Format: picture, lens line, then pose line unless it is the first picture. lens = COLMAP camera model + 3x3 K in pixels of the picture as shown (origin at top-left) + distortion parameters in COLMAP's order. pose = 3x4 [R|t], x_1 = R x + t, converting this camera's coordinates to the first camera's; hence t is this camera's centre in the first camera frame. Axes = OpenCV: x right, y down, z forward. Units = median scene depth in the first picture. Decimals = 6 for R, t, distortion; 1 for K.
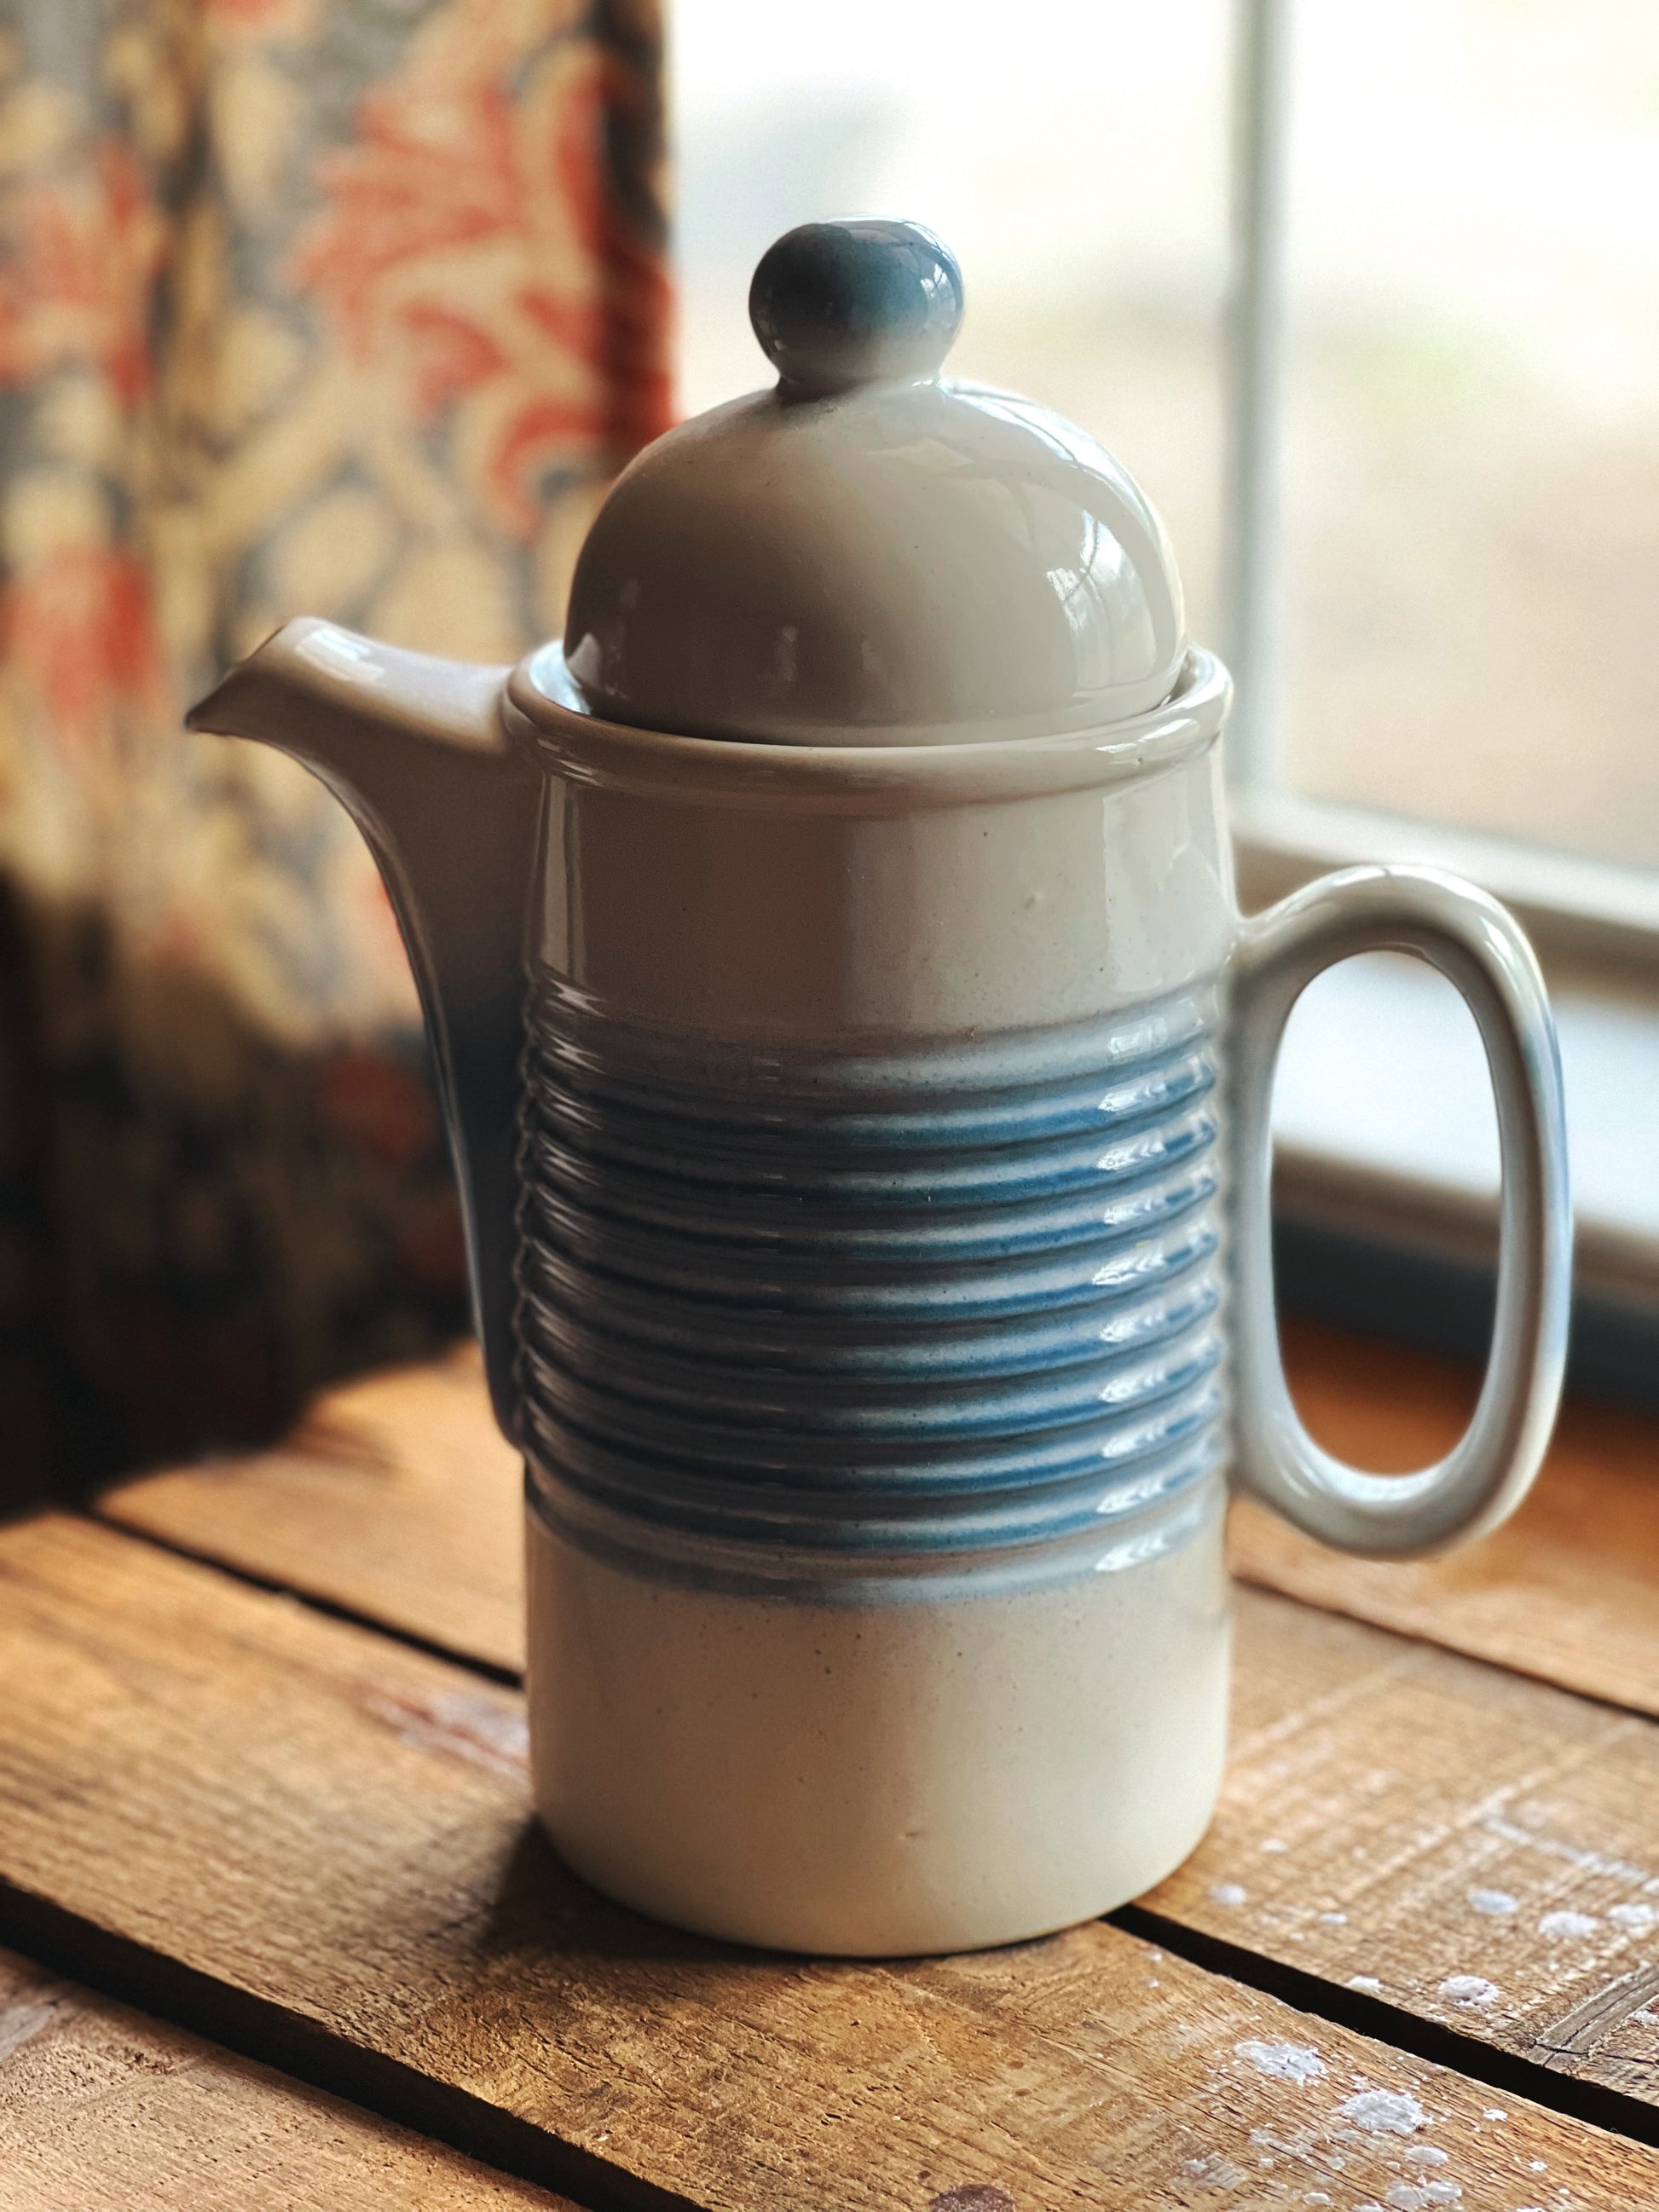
lens RADIAL K [[4983.8, 0, 827.6], [0, 4983.8, 1107.6], [0, 0, 1]] dist [0.107449, 0.000000]
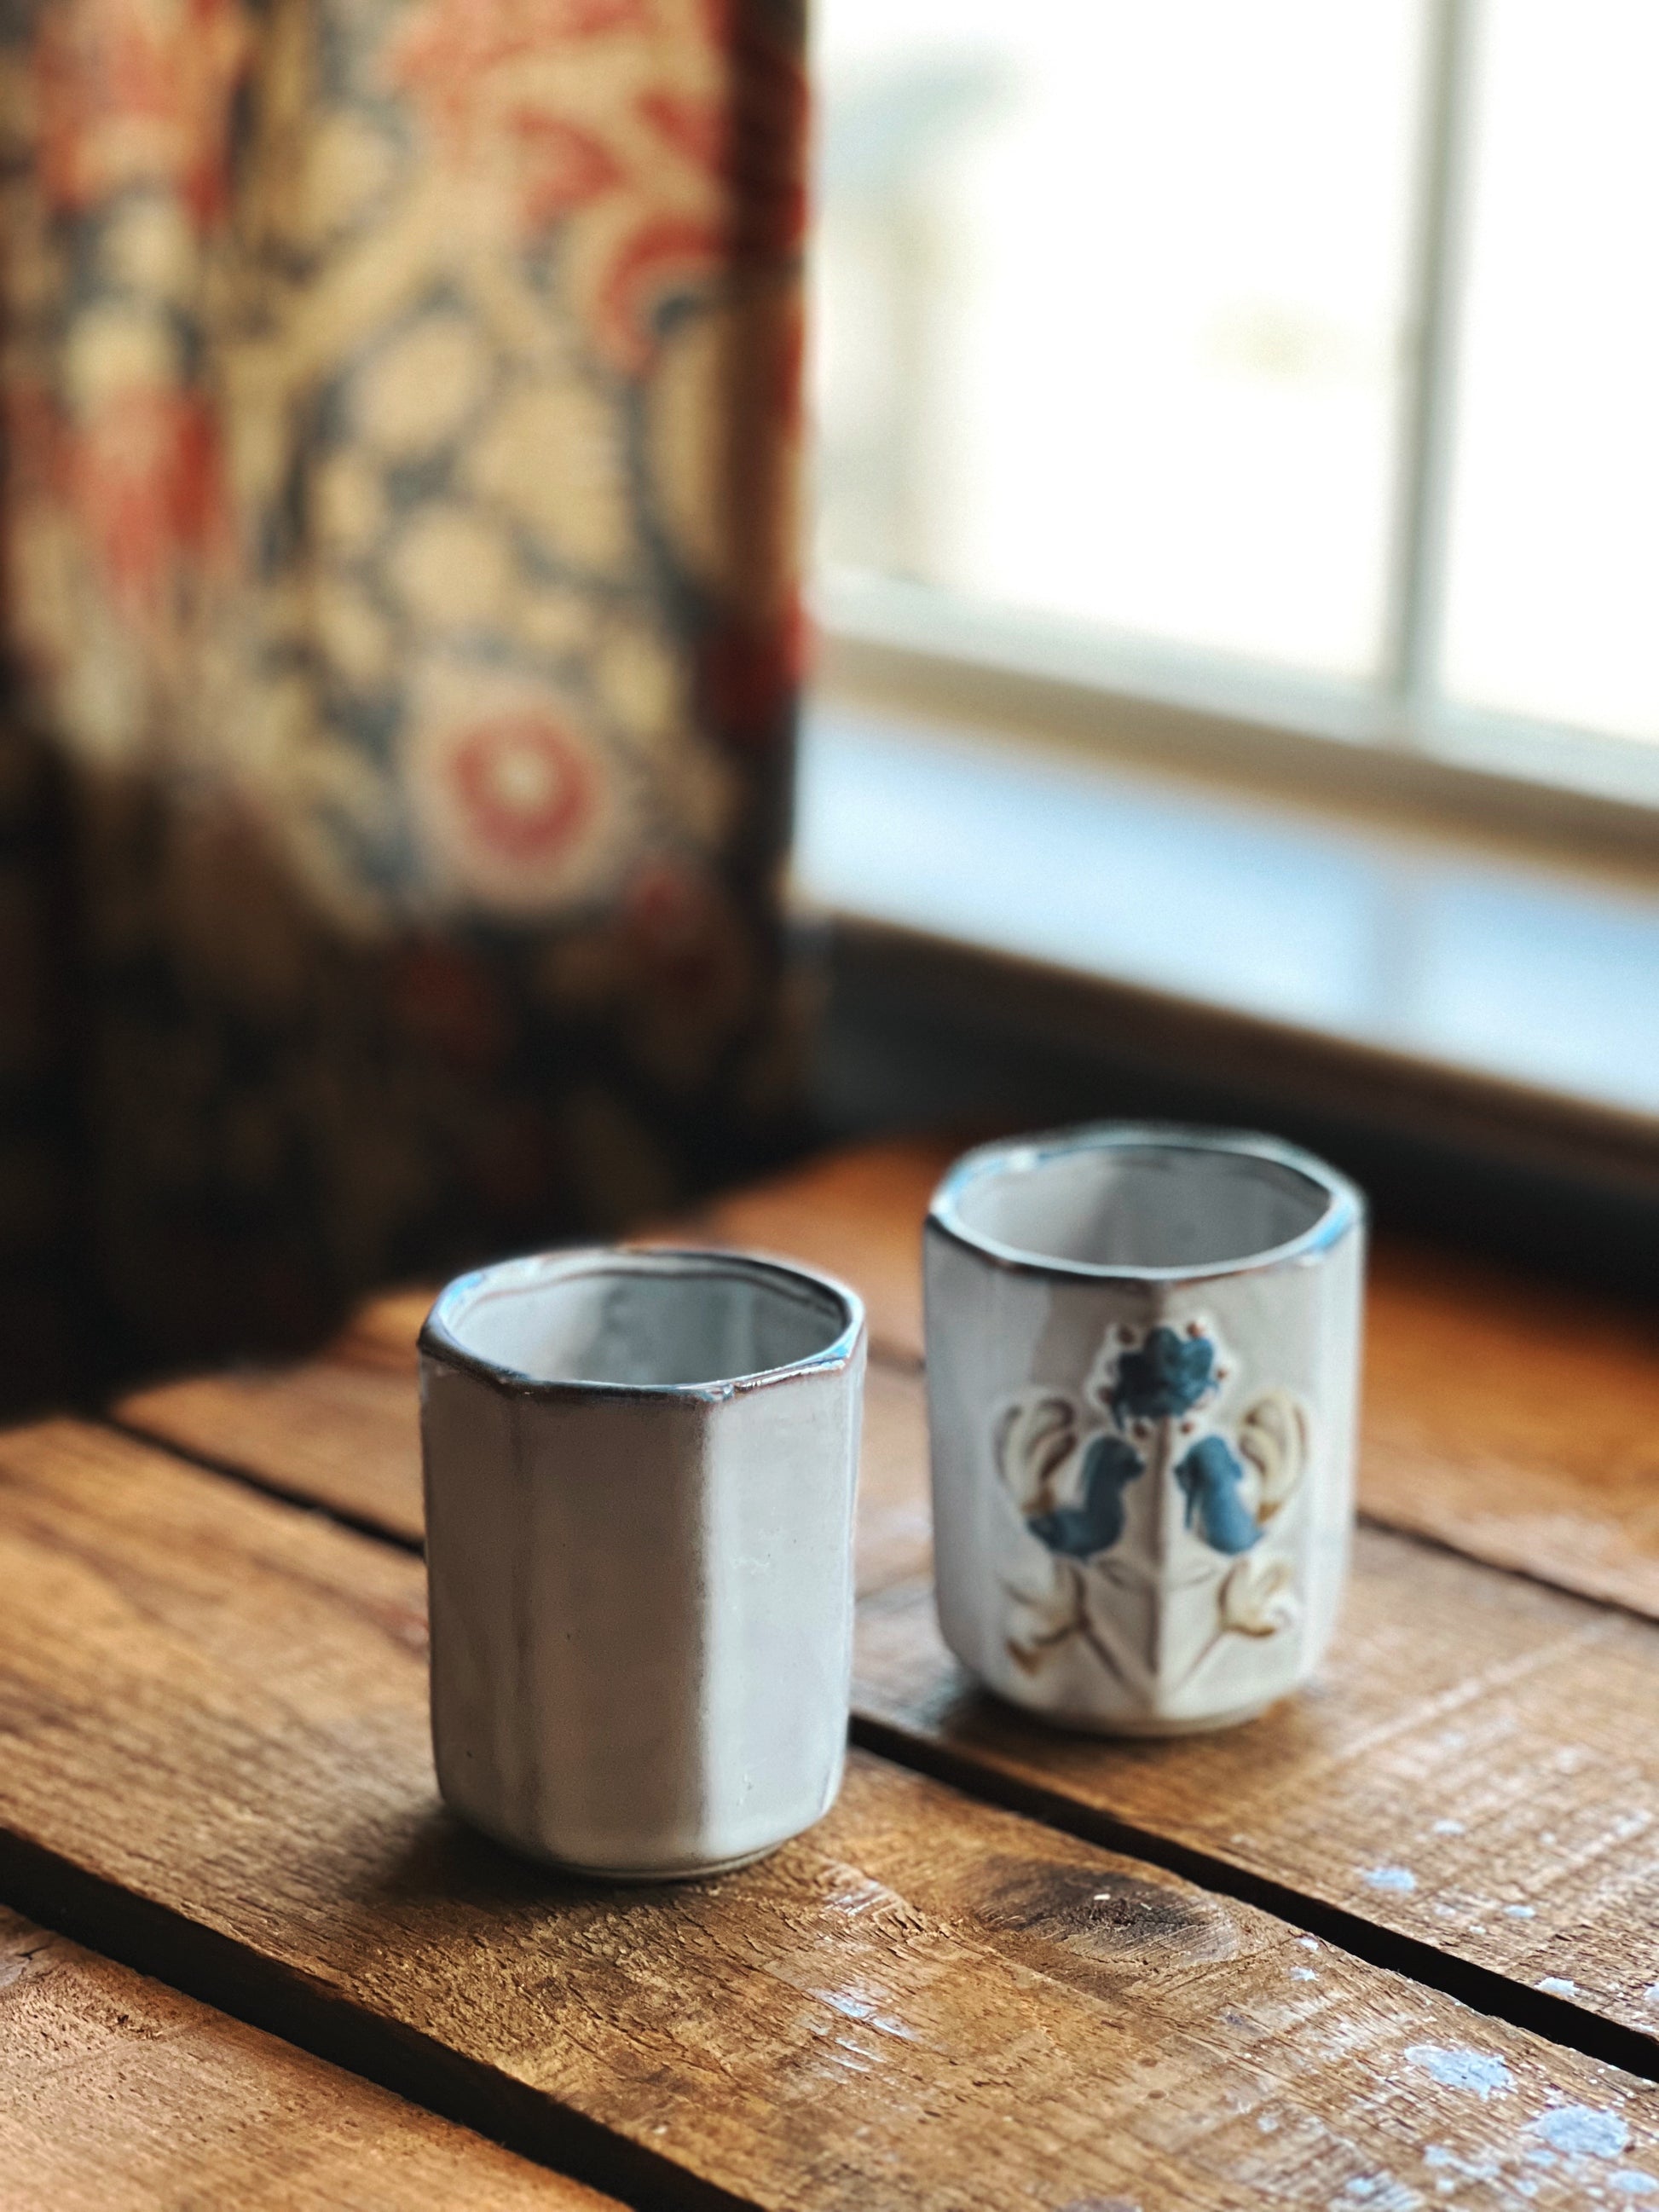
lens RADIAL K [[5003.8, 0, 862.6], [0, 5003.8, 1062.9], [0, 0, 1]] dist [0.126426, 0.000000]
pose [[0.999338, 0.034742, -0.010838, -0.006857], [-0.034967, 0.999161, -0.021311, 0.038383], [0.010089, 0.021676, 0.999714, 0.130806]]
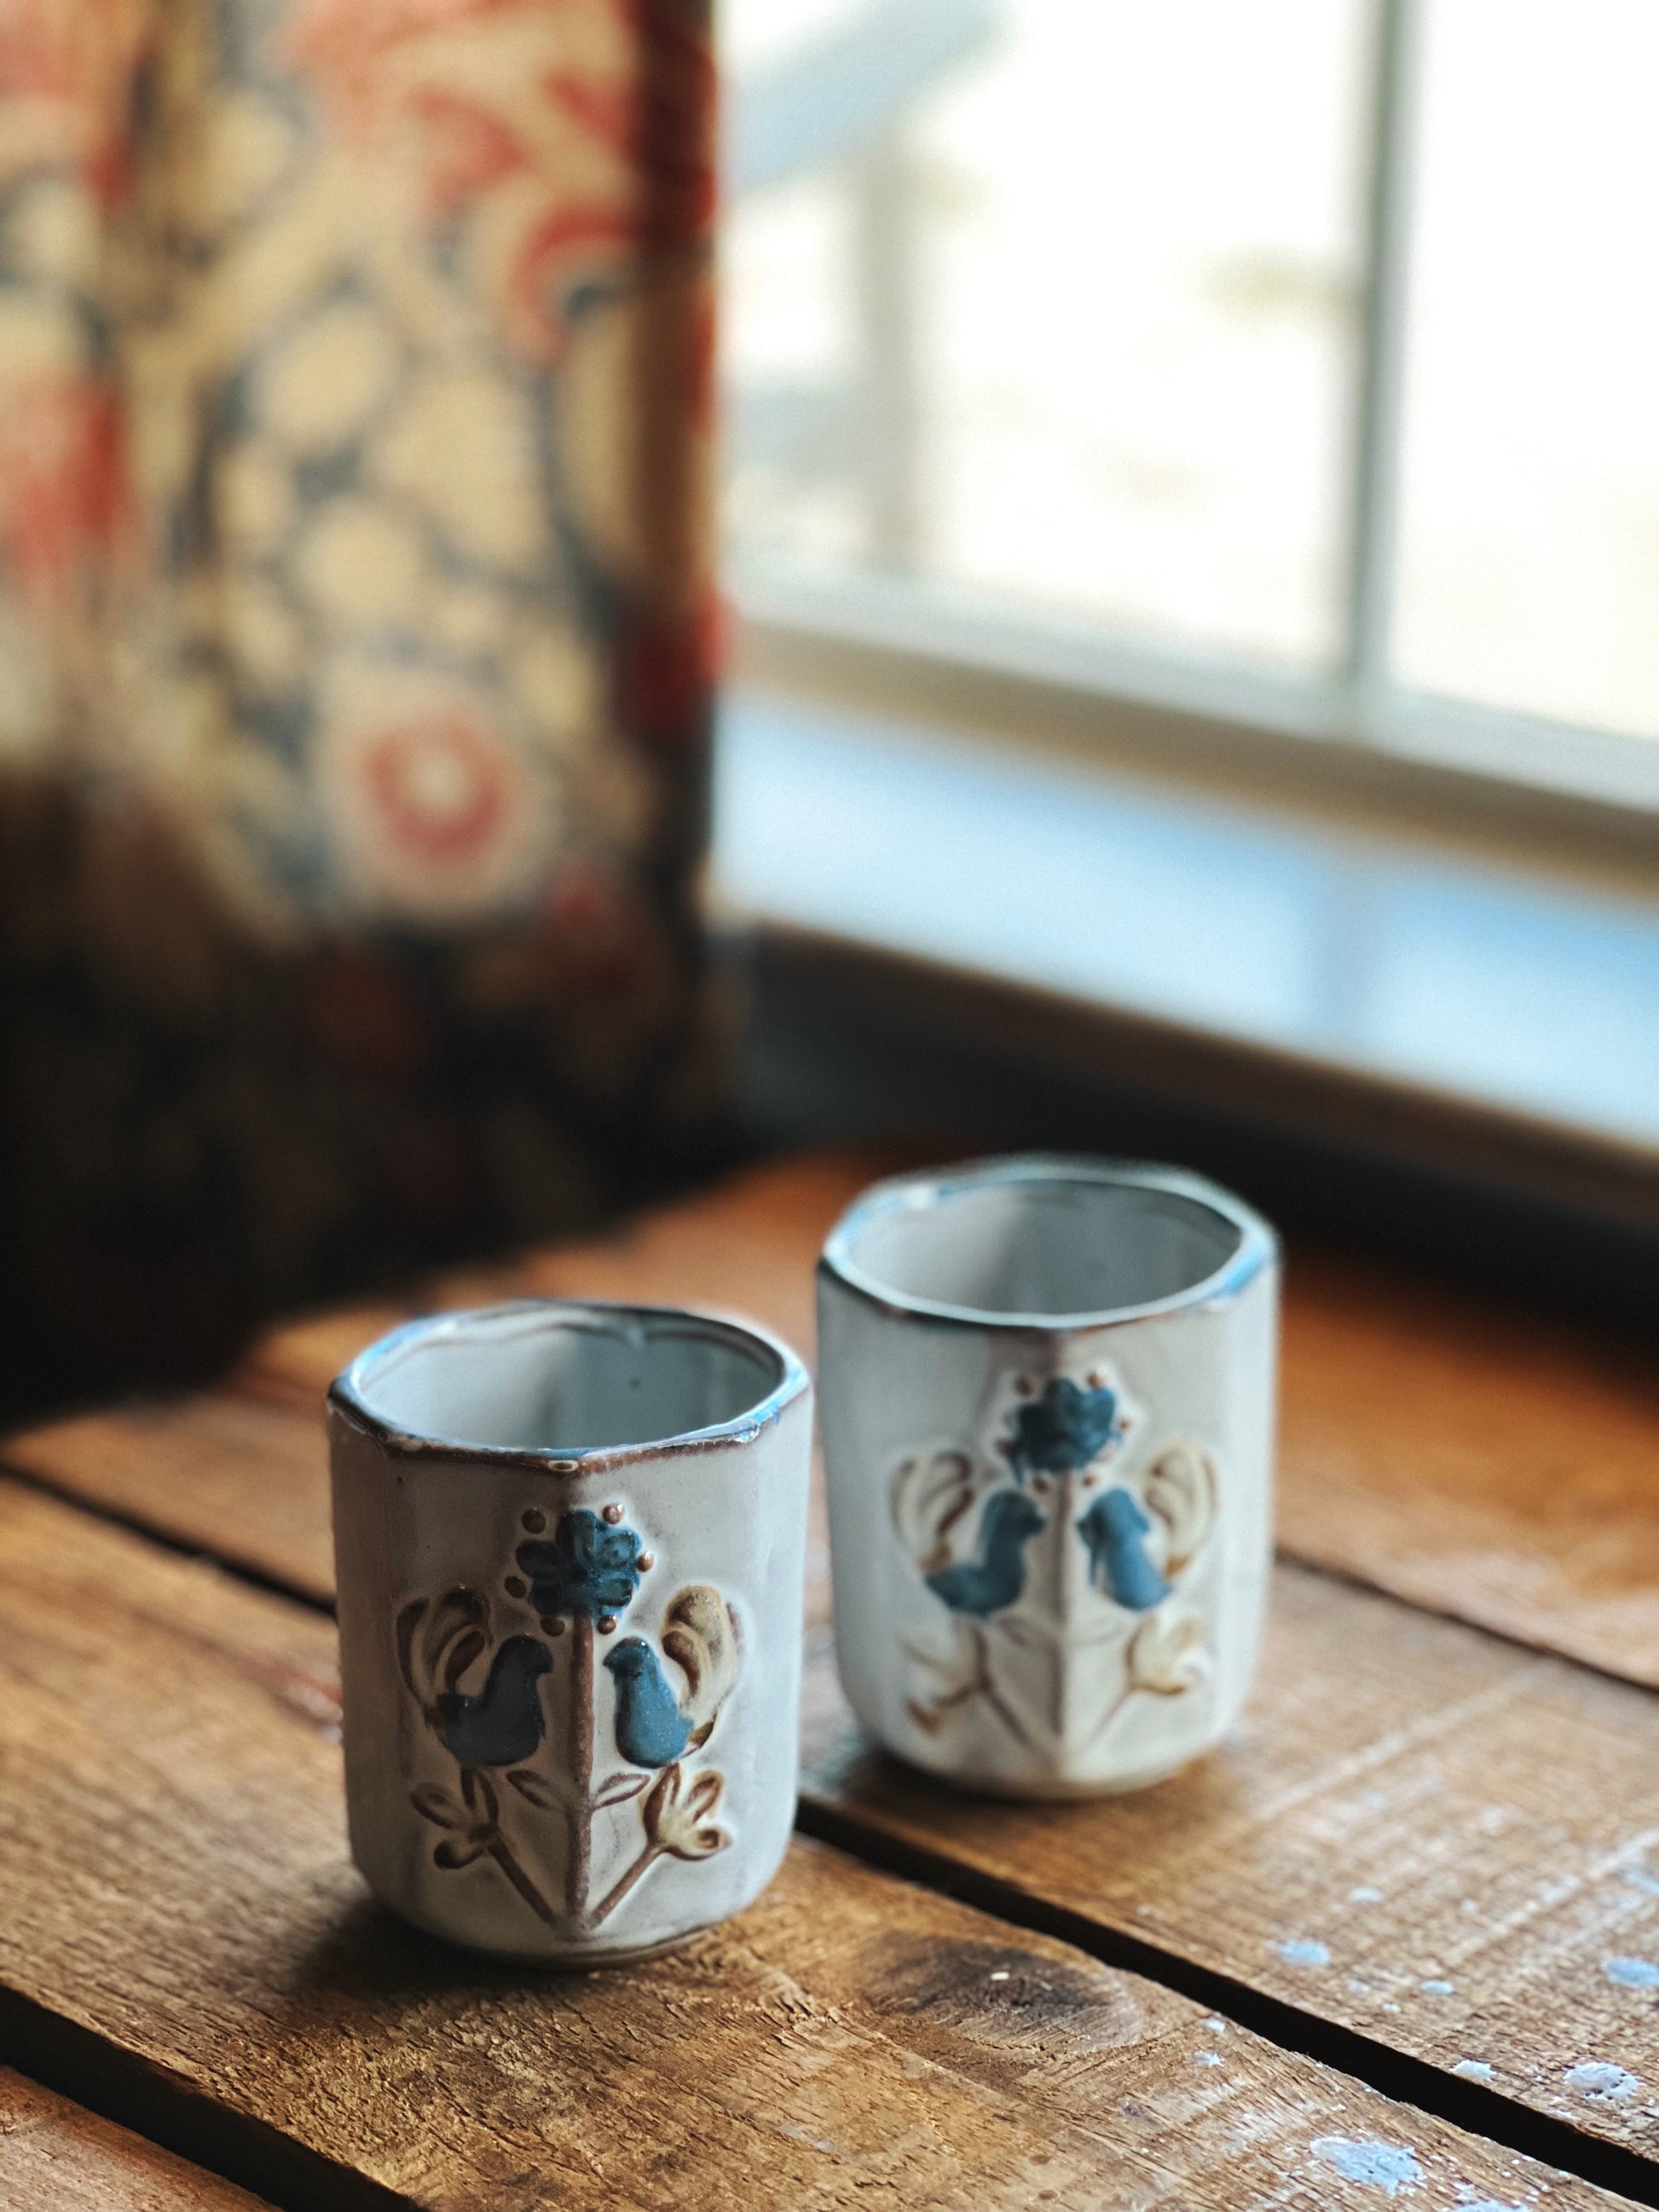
lens RADIAL K [[5003.8, 0, 869.6], [0, 5003.8, 1072.5], [0, 0, 1]] dist [0.126426, 0.000000]
pose [[0.999557, 0.026421, -0.013710, 0.015280], [-0.026535, 0.999615, -0.008153, 0.021141], [0.013489, 0.008513, 0.999873, 0.169385]]
